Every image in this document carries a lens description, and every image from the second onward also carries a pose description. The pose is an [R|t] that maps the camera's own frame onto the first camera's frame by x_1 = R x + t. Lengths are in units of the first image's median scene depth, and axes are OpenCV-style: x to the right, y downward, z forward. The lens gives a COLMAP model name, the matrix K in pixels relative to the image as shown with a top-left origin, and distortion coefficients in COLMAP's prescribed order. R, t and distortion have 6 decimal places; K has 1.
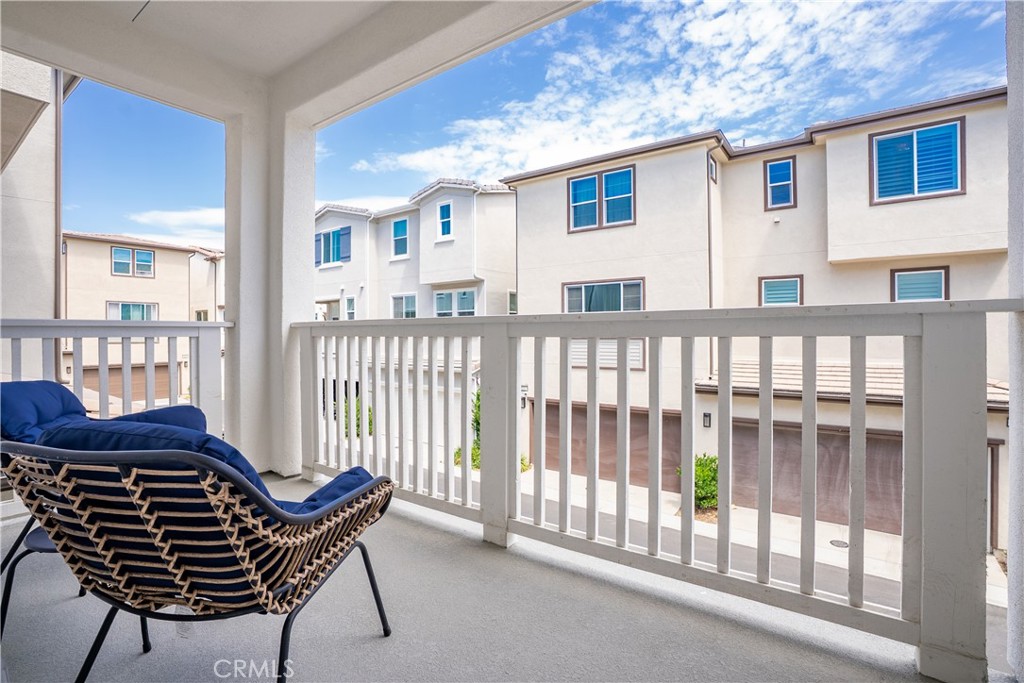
lens RADIAL K [[470.4, 0, 512.0], [0, 470.4, 341.5], [0, 0, 1]] dist [-0.000551, 0.000324]
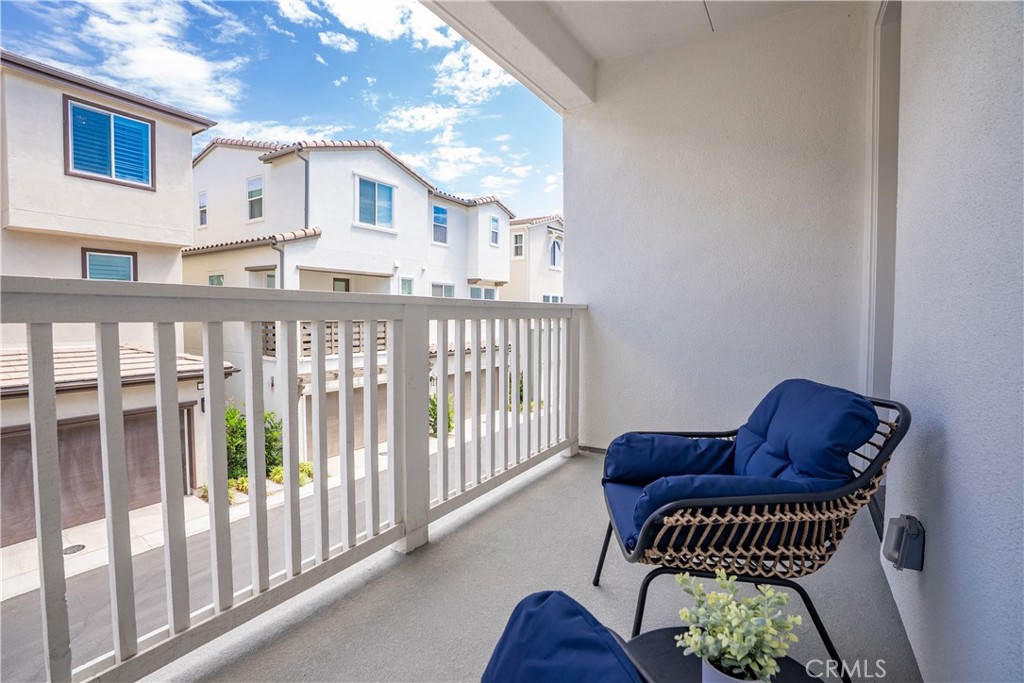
lens RADIAL K [[478.0, 0, 512.0], [0, 478.0, 341.5], [0, 0, 1]] dist [-0.003855, 0.000360]
pose [[-0.038350, -0.055243, 0.997736, -0.222680], [0.010535, 0.998393, 0.055684, -0.008638], [-0.999209, 0.012647, -0.037707, 0.188488]]
